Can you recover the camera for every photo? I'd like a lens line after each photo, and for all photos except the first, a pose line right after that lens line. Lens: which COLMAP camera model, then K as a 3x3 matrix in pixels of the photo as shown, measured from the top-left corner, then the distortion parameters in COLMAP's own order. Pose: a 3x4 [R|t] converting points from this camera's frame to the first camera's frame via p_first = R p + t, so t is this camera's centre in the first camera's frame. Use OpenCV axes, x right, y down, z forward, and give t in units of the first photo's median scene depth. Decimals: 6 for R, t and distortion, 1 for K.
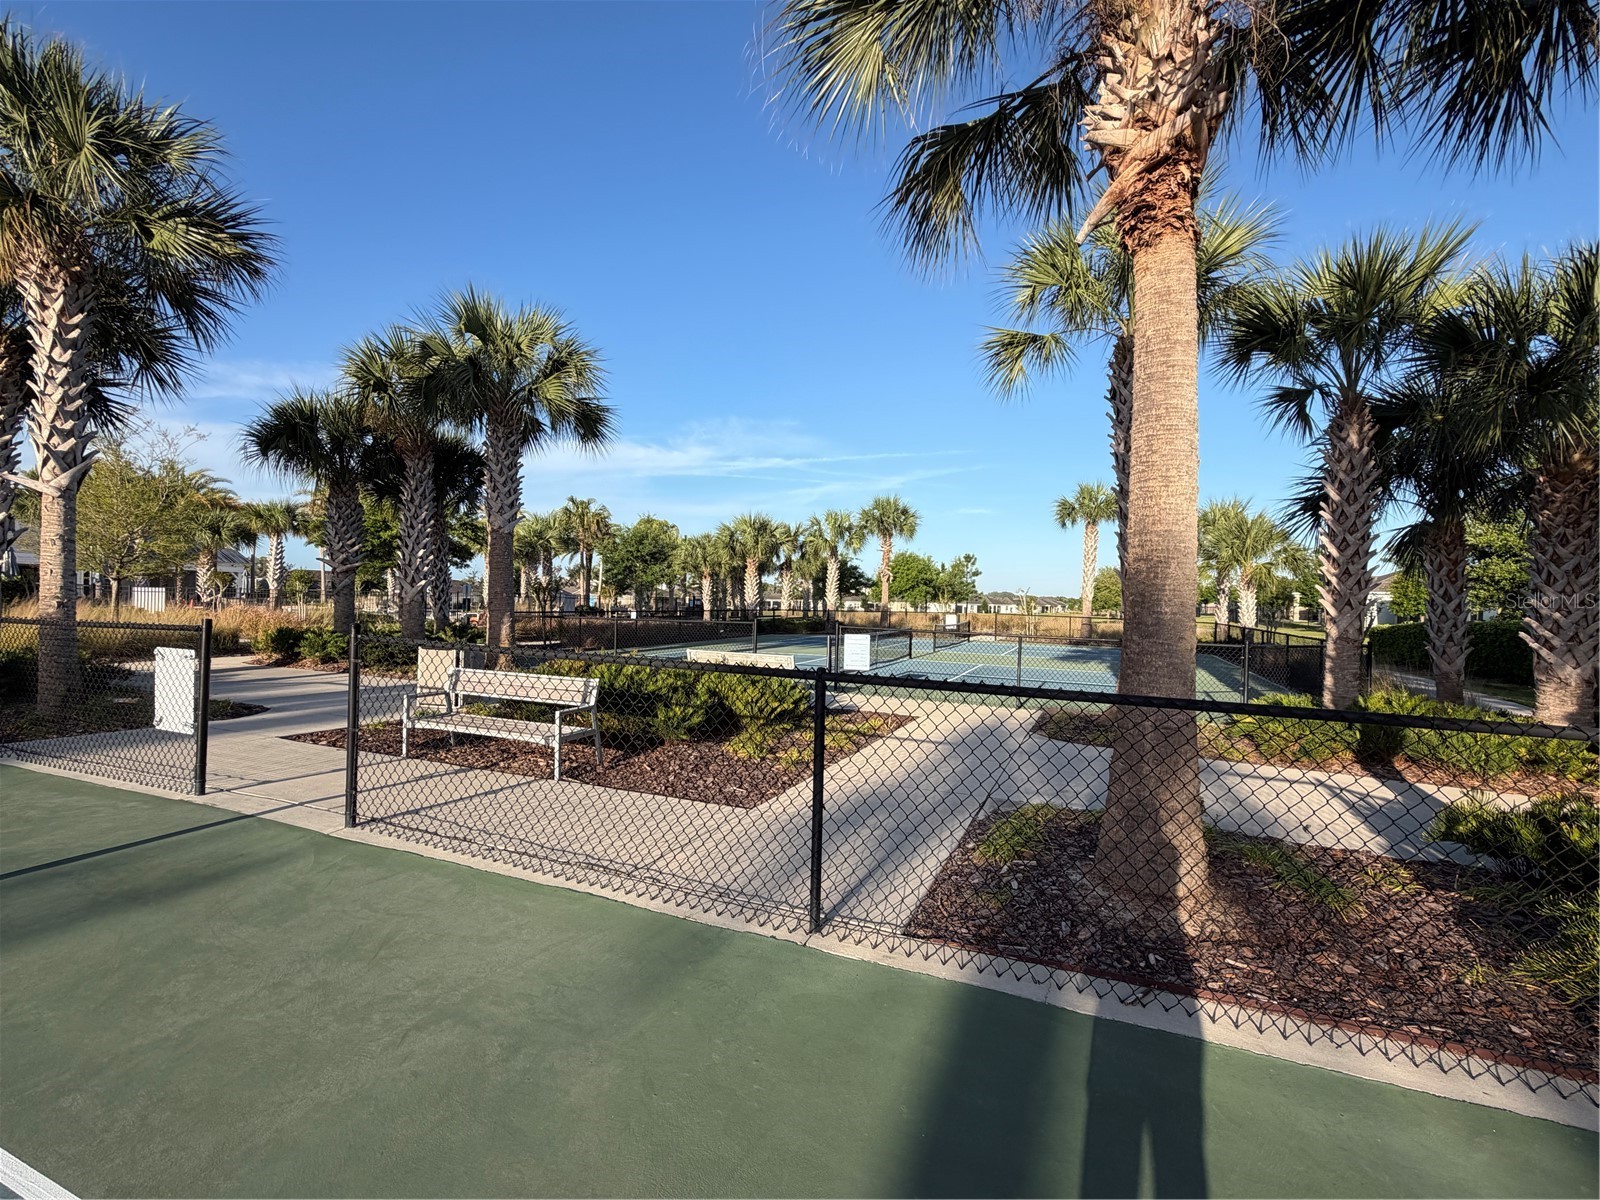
lens RADIAL K [[710.3, 0, 805.1], [0, 710.3, 599.6], [0, 0, 1]] dist [-0.000237, -0.000004]
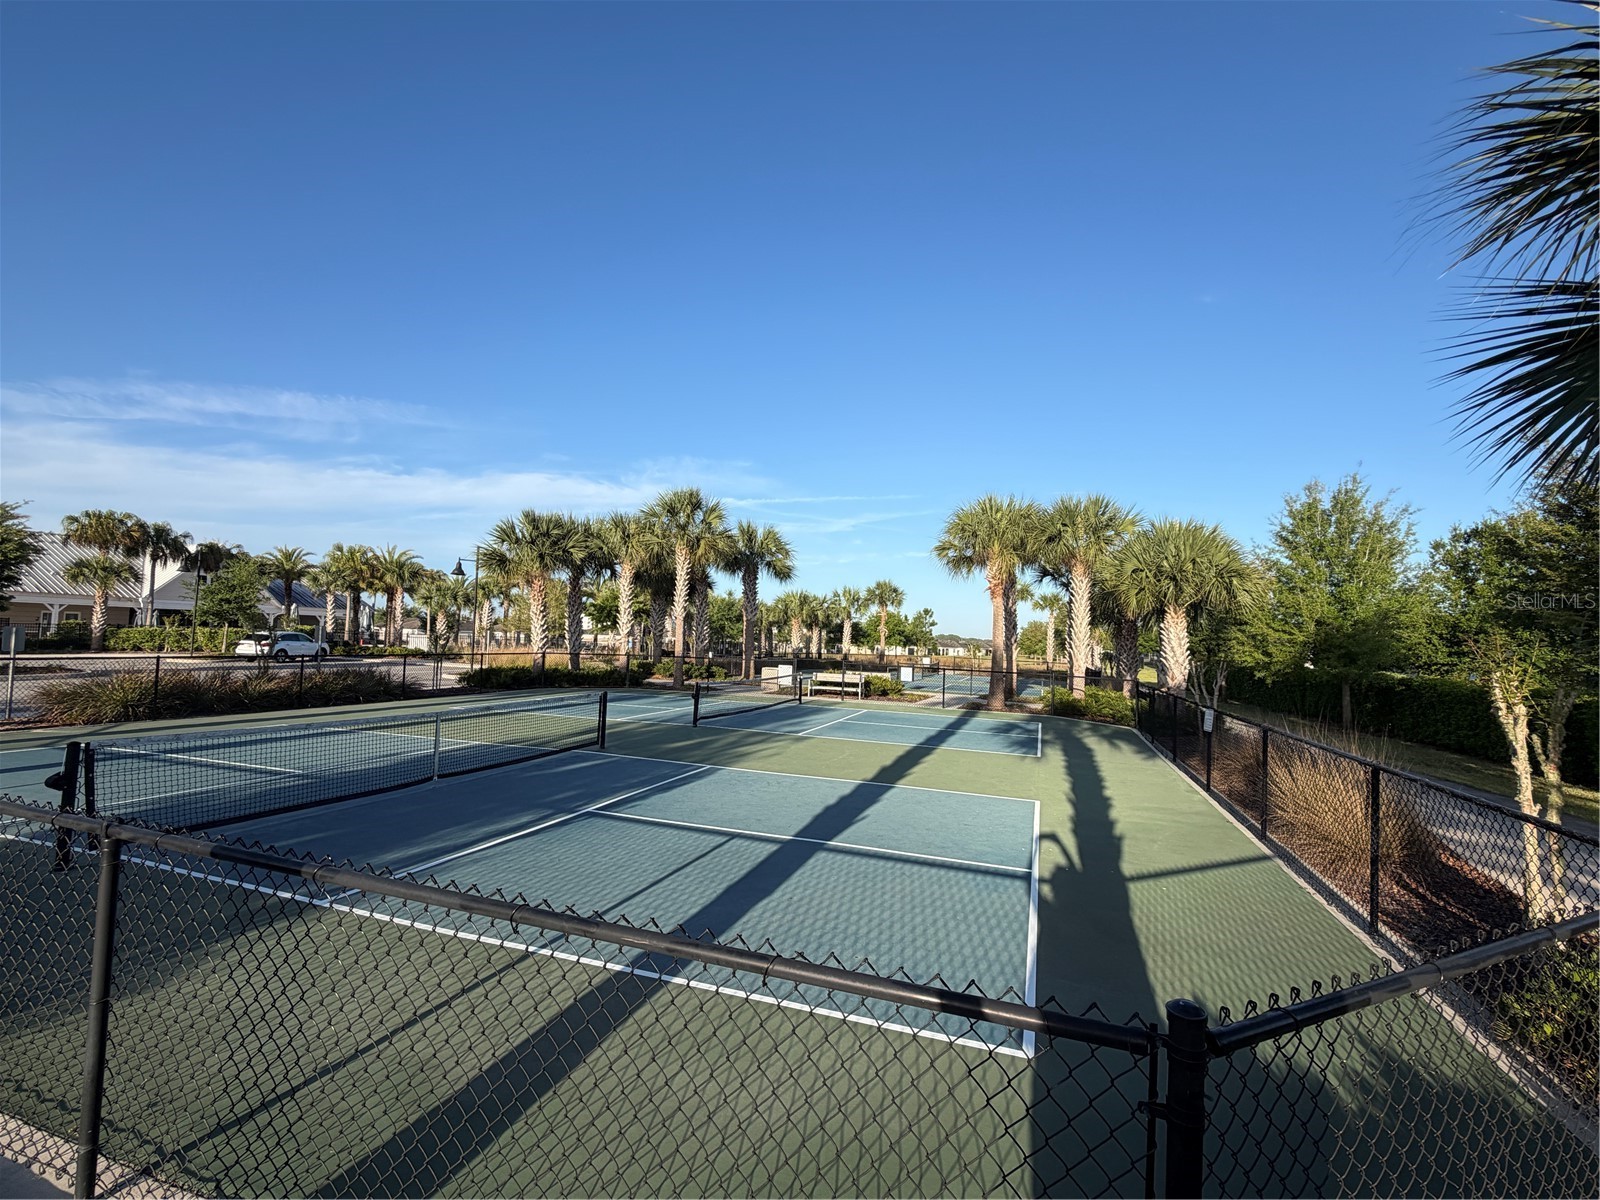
lens RADIAL K [[710.3, 0, 797.6], [0, 710.3, 605.2], [0, 0, 1]] dist [-0.000237, -0.000004]
pose [[0.998041, 0.018603, 0.059738, -0.159772], [-0.015690, 0.998682, -0.048871, -0.012019], [-0.060569, 0.047838, 0.997017, -0.516065]]
